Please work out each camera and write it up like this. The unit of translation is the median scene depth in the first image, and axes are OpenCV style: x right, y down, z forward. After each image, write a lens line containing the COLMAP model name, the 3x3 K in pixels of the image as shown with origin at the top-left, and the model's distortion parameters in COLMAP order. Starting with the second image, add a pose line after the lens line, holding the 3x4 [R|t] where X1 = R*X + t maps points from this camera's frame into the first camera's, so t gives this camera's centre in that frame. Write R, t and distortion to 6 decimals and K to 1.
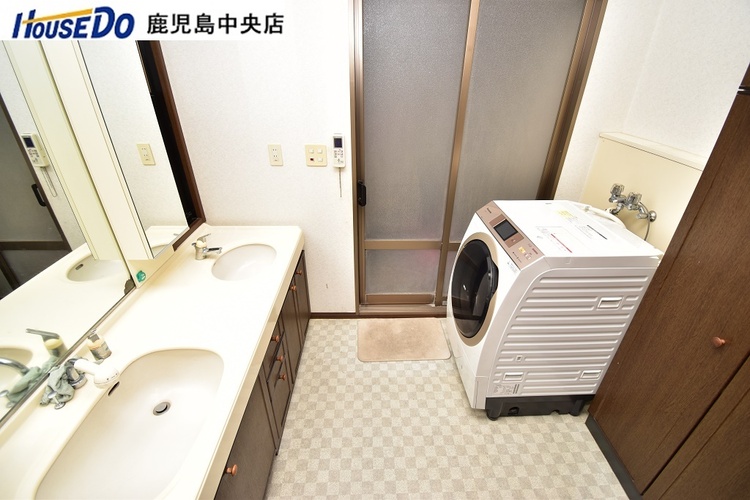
lens RADIAL K [[335.5, 0, 375.0], [0, 335.5, 250.0], [0, 0, 1]] dist [0.032024, 0.000161]
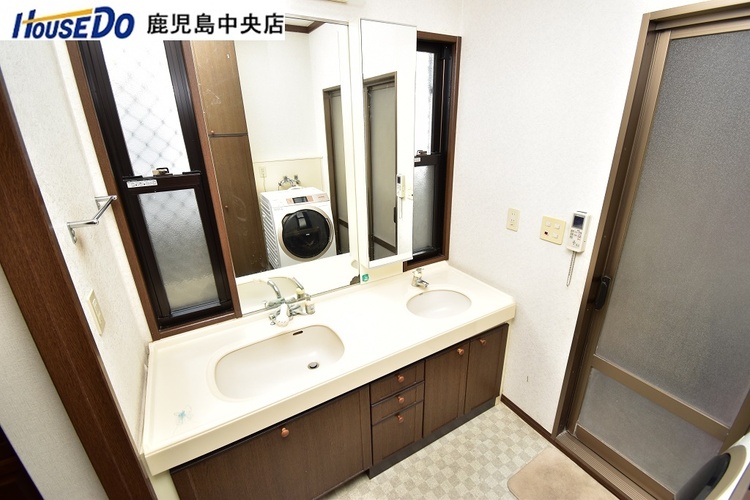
lens RADIAL K [[335.5, 0, 375.0], [0, 335.5, 250.0], [0, 0, 1]] dist [0.032024, 0.000161]
pose [[0.501122, 0.295368, -0.813409, 0.314610], [-0.409729, 0.908899, 0.077618, -0.113419], [0.762233, 0.294381, 0.576490, 0.163974]]
